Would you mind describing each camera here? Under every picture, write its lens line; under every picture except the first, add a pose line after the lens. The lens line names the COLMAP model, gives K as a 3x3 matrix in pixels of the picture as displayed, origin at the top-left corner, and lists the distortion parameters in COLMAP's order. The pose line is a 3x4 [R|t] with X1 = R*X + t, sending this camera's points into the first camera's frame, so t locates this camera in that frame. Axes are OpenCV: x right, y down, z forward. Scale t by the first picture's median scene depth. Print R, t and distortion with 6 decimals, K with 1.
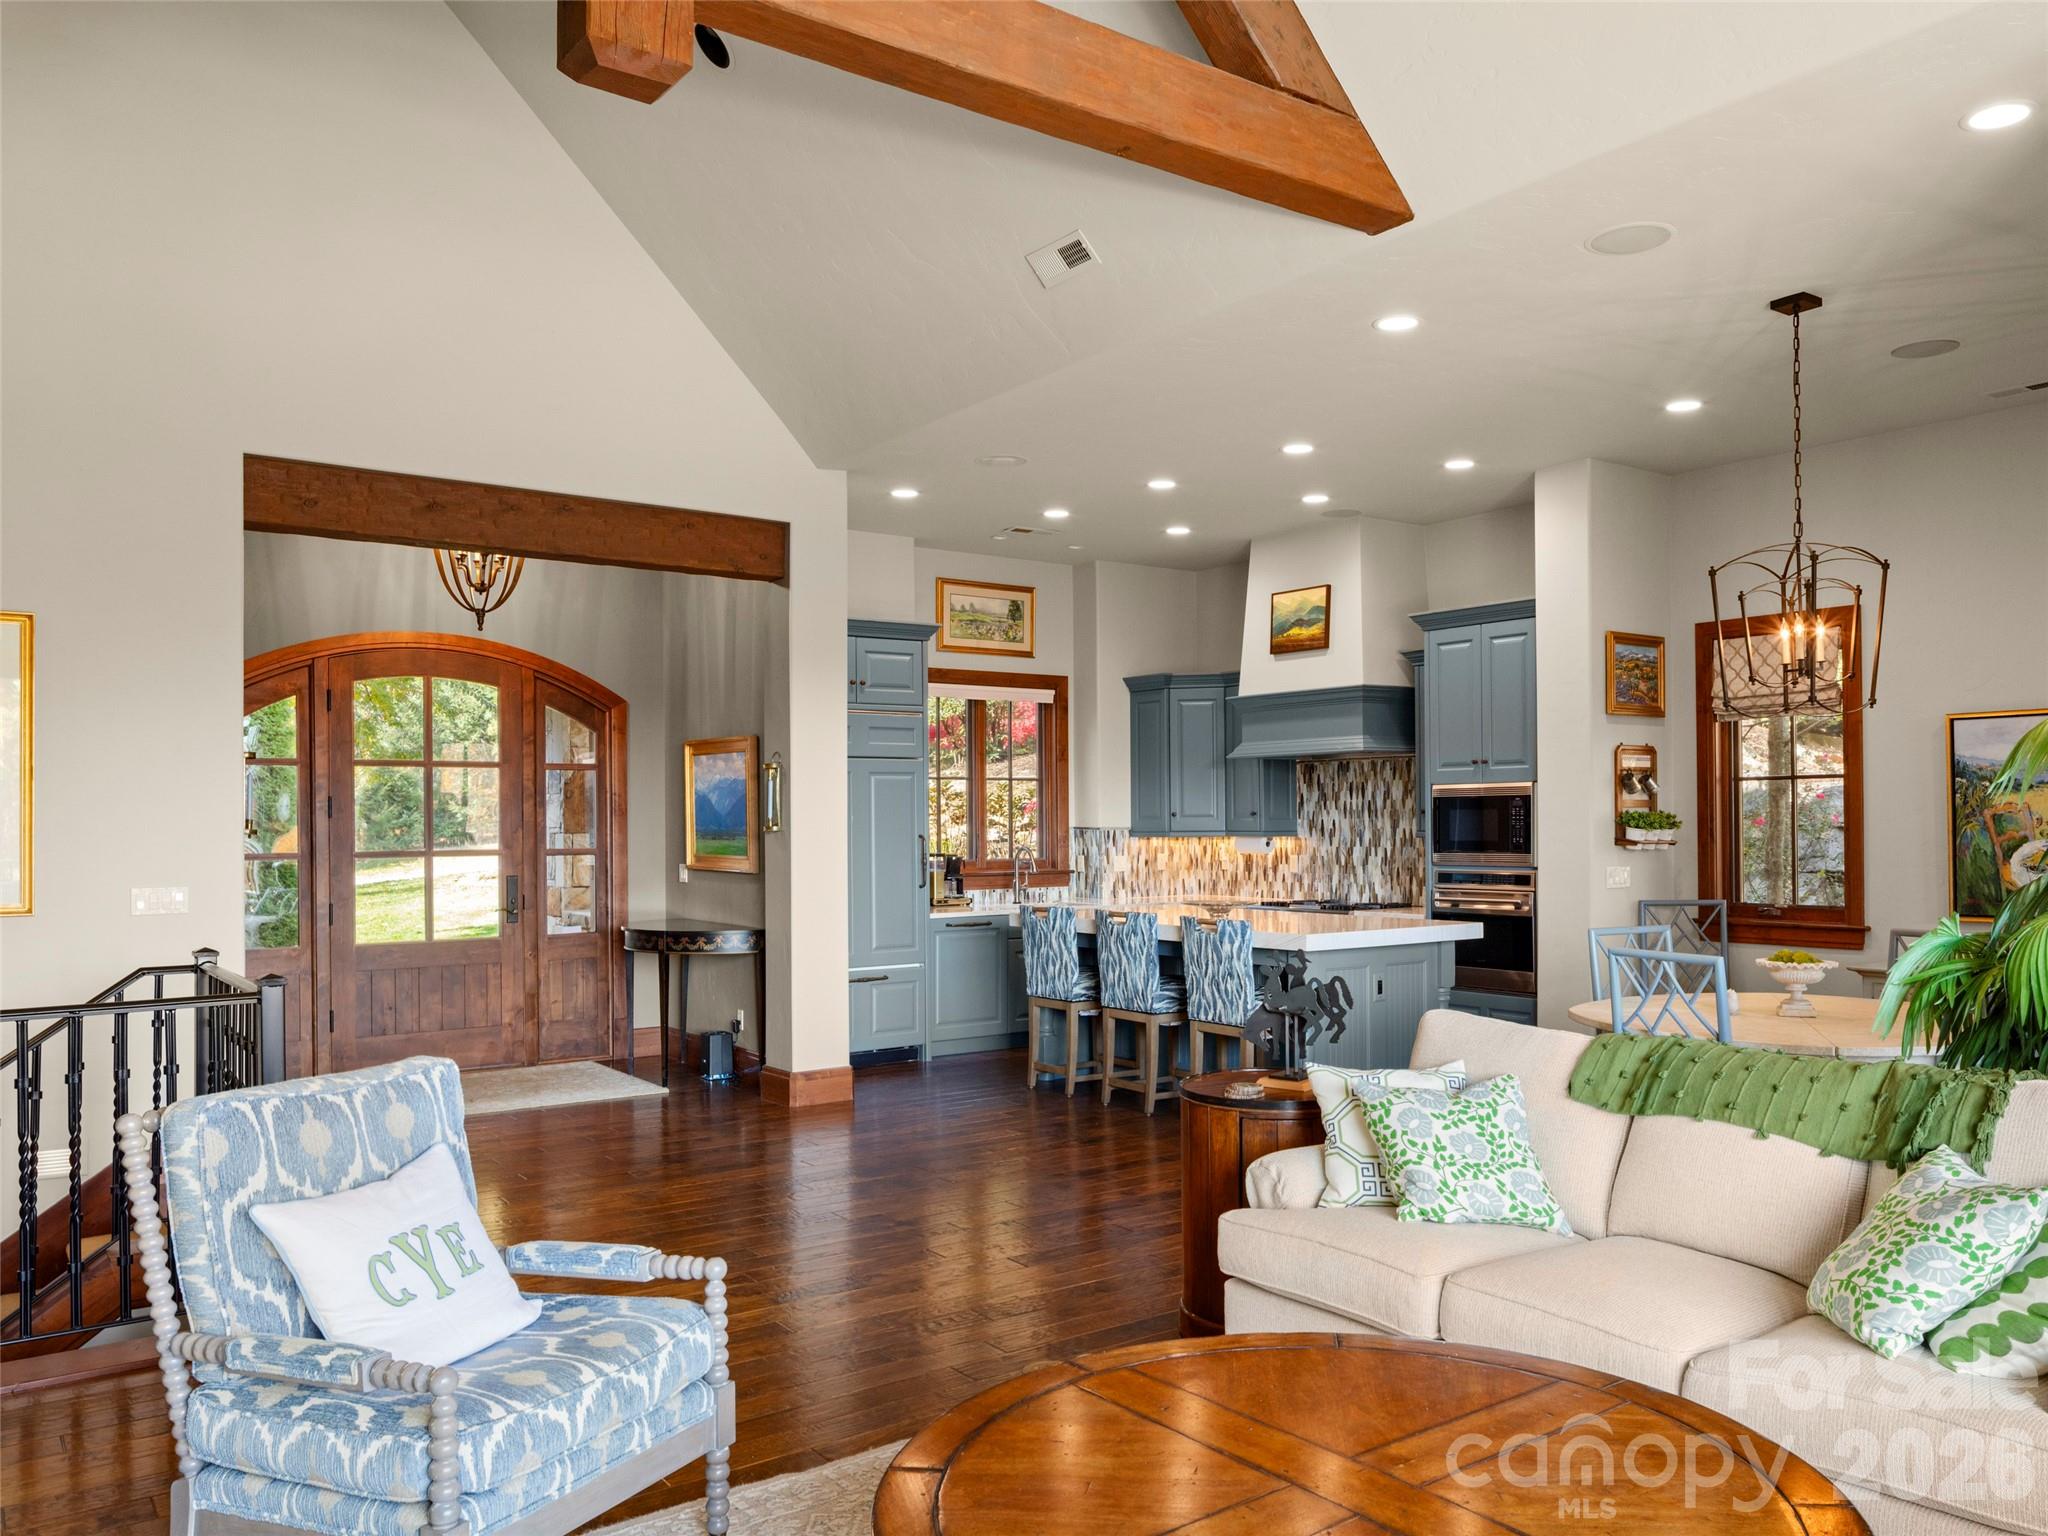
lens RADIAL K [[1558.9, 0, 1083.5], [0, 1558.9, 811.5], [0, 0, 1]] dist [-0.007730, 0.003544]
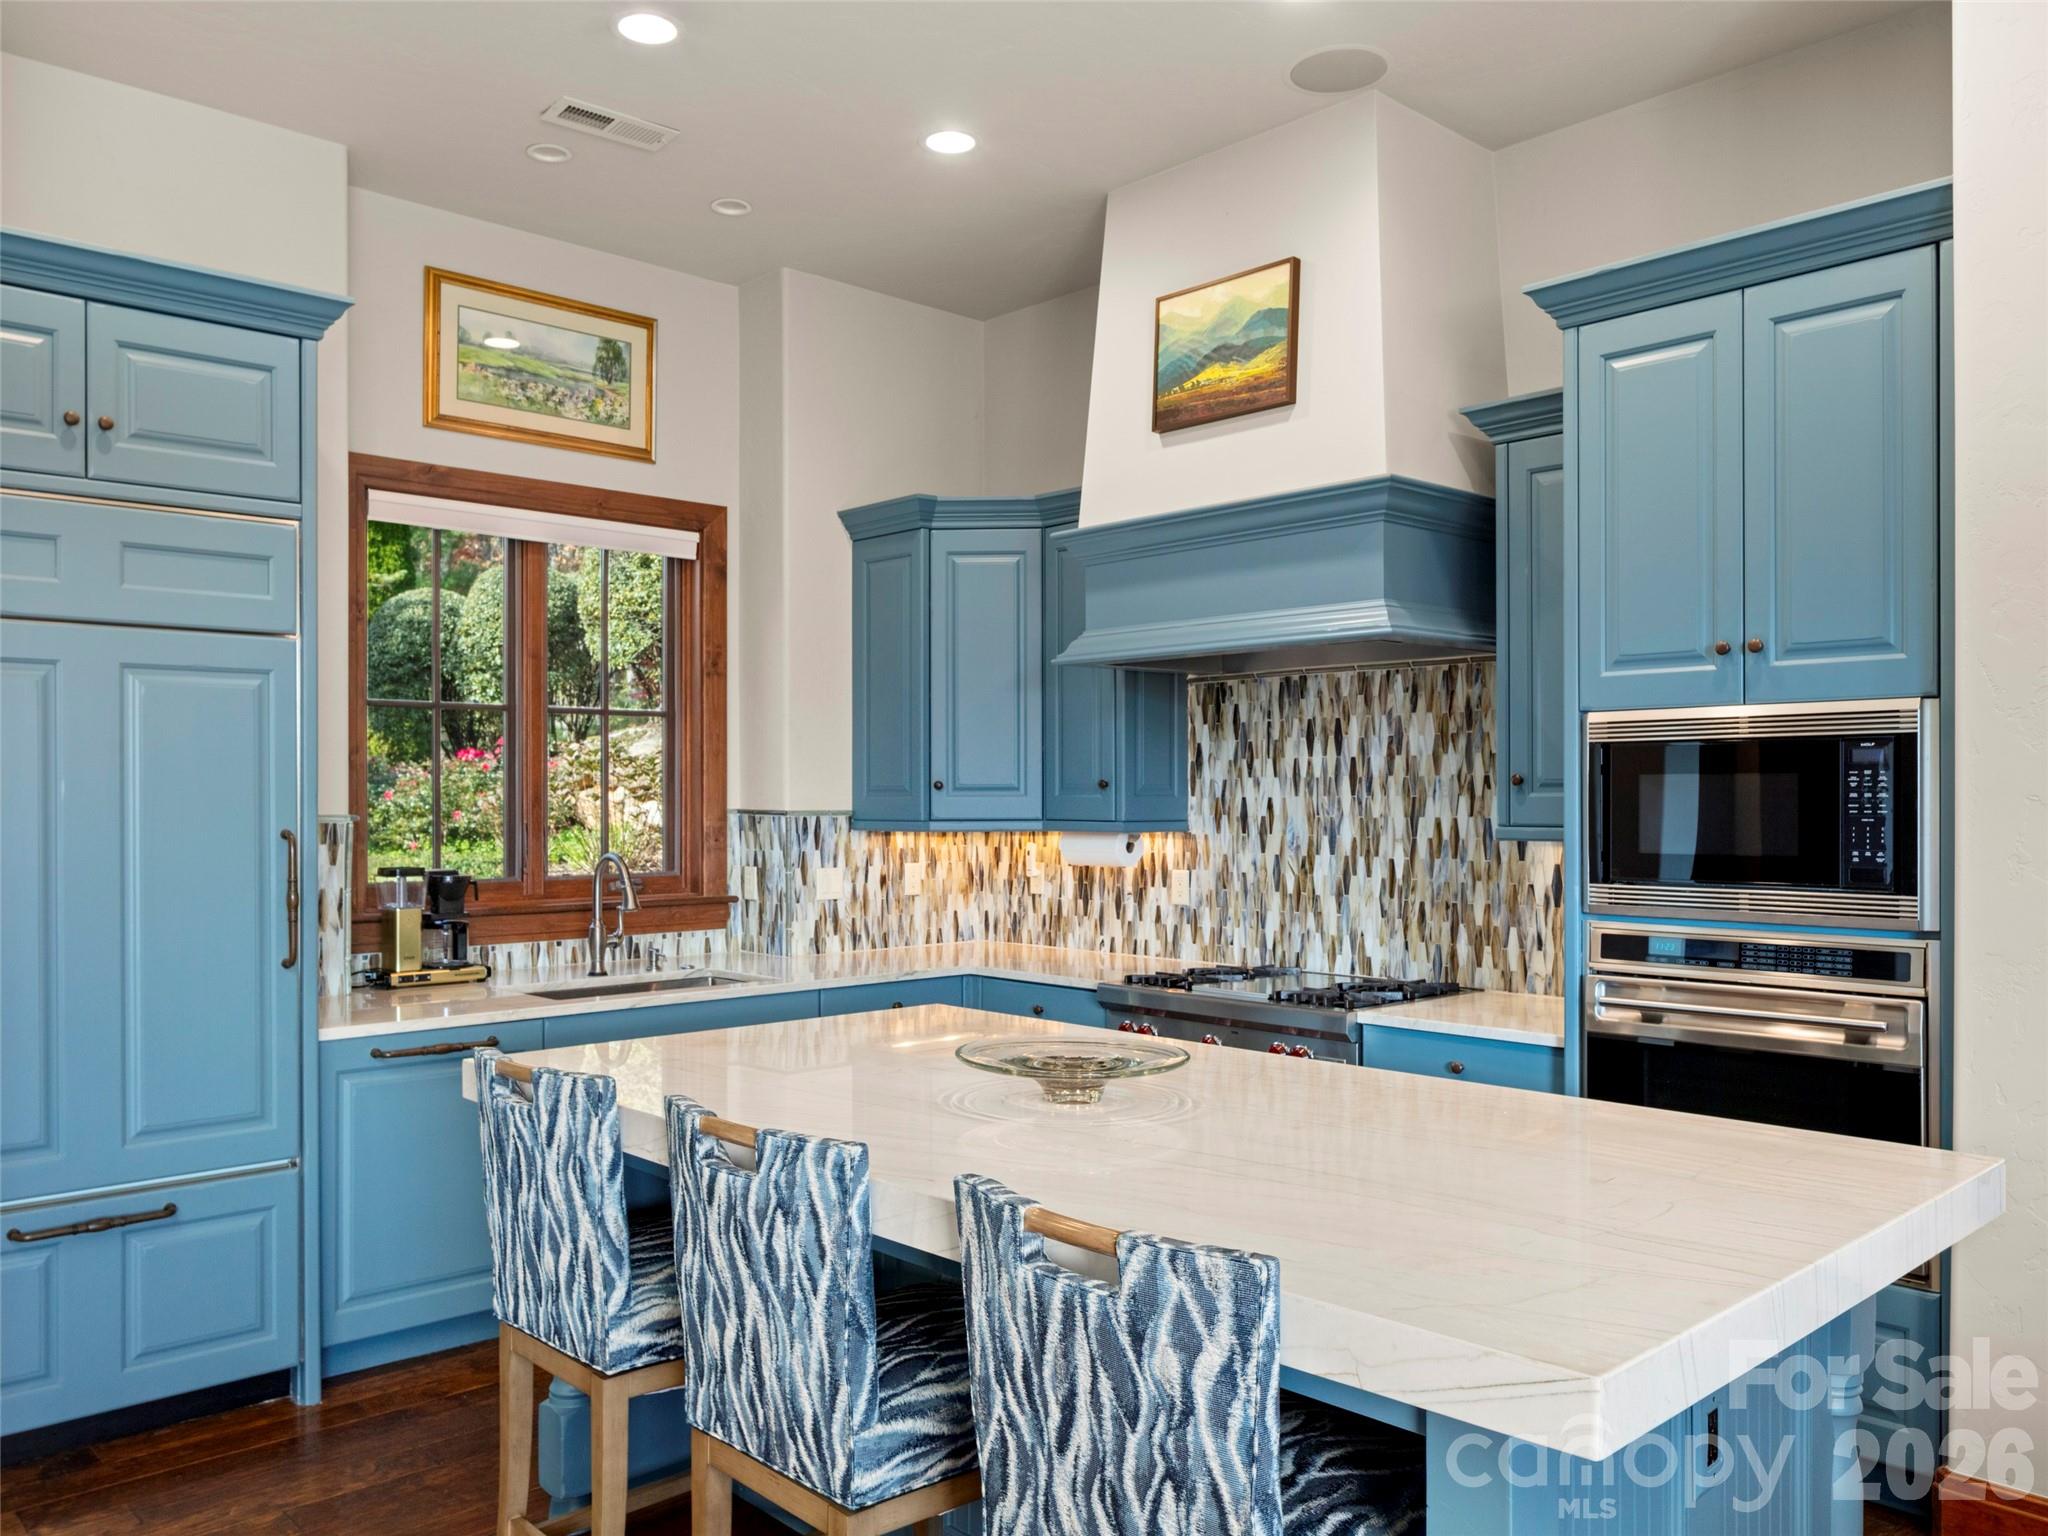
lens RADIAL K [[1589.3, 0, 1019.9], [0, 1589.3, 781.6], [0, 0, 1]] dist [-0.008933, 0.010458]
pose [[0.994133, 0.006943, 0.107944, 0.035745], [-0.006551, 0.999971, -0.003986, 0.003187], [-0.107969, 0.003255, 0.994149, 0.601587]]
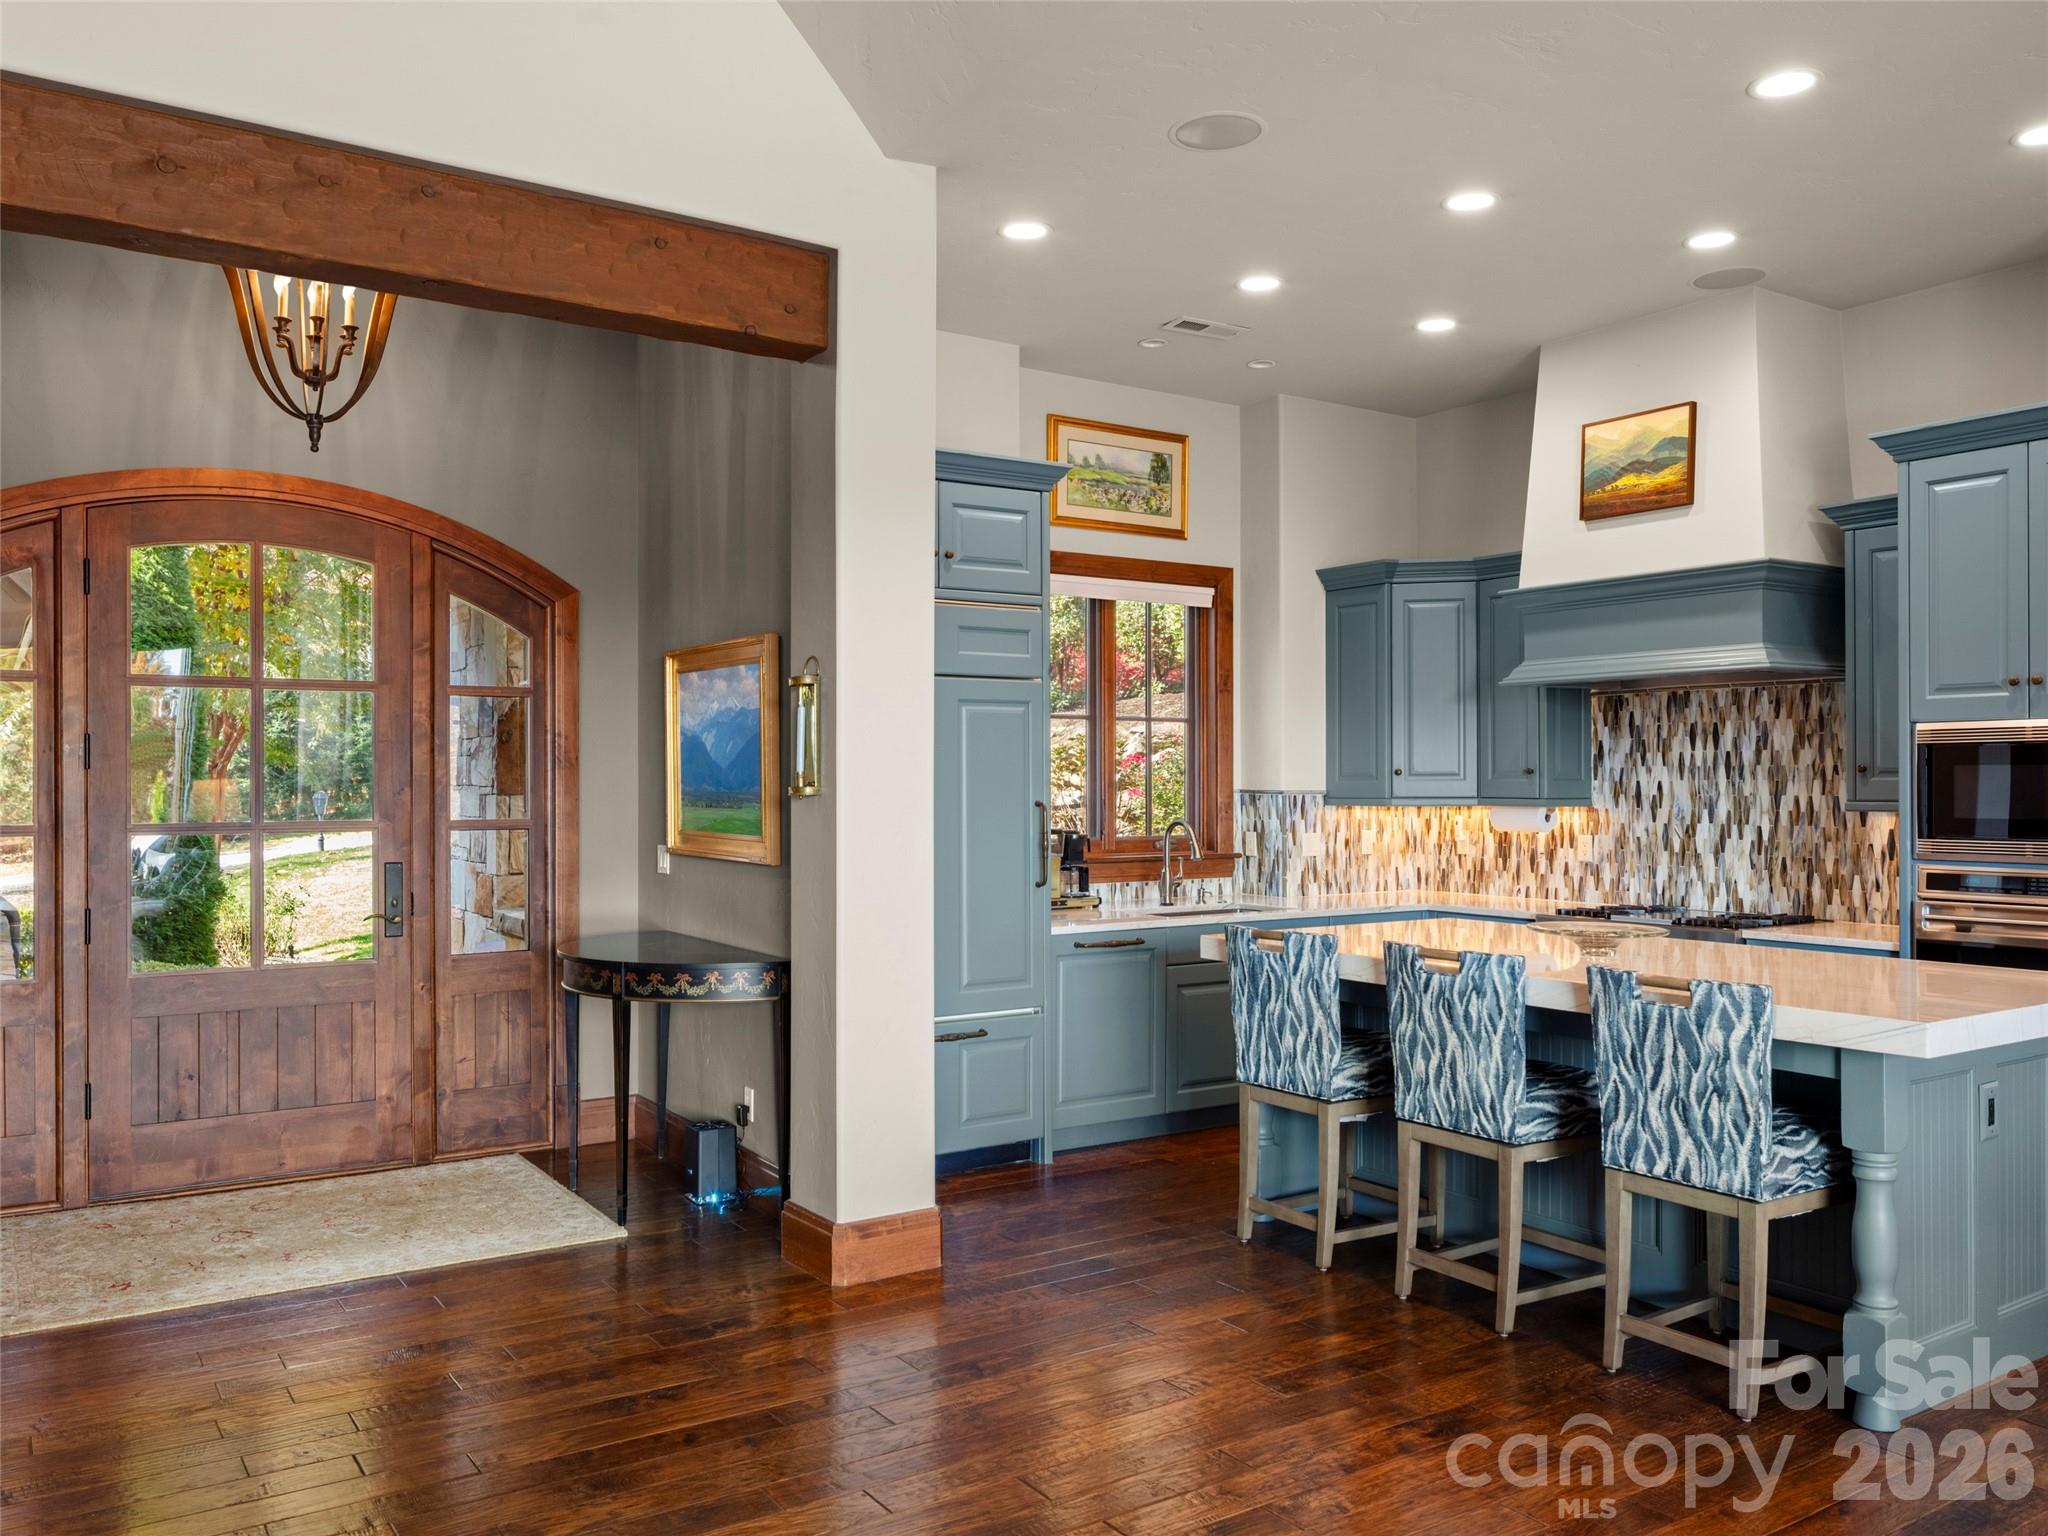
lens RADIAL K [[1589.3, 0, 1017.2], [0, 1589.3, 768.7], [0, 0, 1]] dist [-0.008933, 0.010458]
pose [[0.998246, 0.005323, -0.058963, -0.077590], [-0.005427, 0.999984, -0.001603, 0.002979], [0.058953, 0.001921, 0.998259, 0.375675]]
